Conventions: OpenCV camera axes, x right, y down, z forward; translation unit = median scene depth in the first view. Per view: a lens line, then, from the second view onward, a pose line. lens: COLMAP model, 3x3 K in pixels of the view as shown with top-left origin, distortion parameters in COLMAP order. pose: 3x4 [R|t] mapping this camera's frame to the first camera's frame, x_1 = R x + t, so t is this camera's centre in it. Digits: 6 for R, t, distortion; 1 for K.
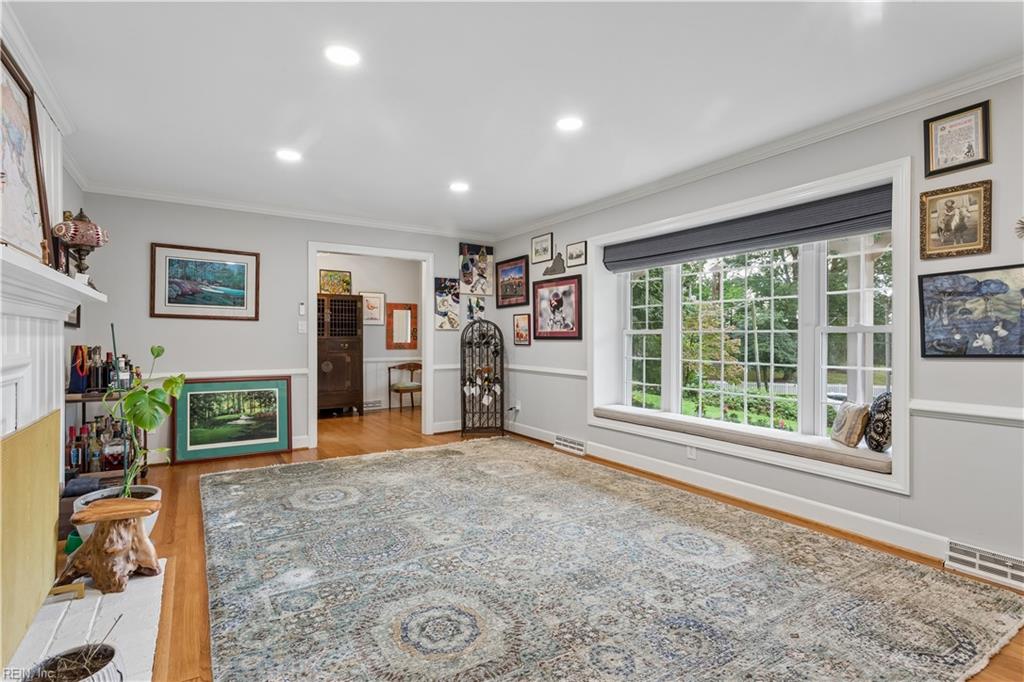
lens RADIAL K [[497.1, 0, 508.2], [0, 497.1, 341.2], [0, 0, 1]] dist [0.003045, 0.000542]
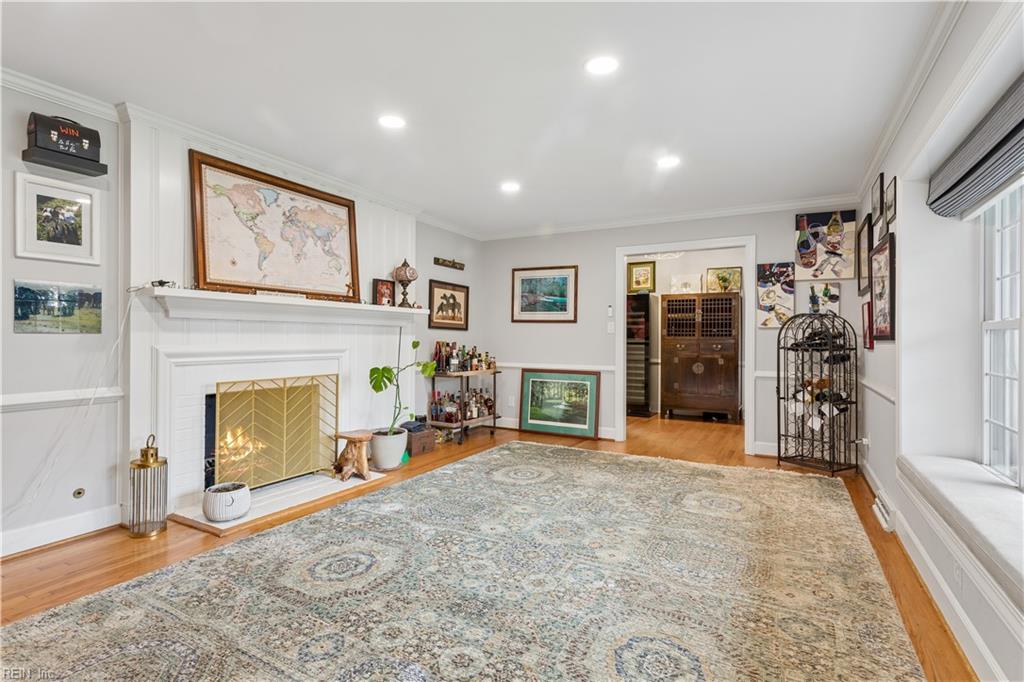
lens RADIAL K [[501.2, 0, 515.1], [0, 501.2, 343.1], [0, 0, 1]] dist [0.003876, 0.000536]
pose [[0.484883, 0.009876, -0.874524, 0.477633], [-0.011429, 0.999922, 0.004955, 0.002188], [0.874505, 0.007592, 0.484958, 0.309922]]
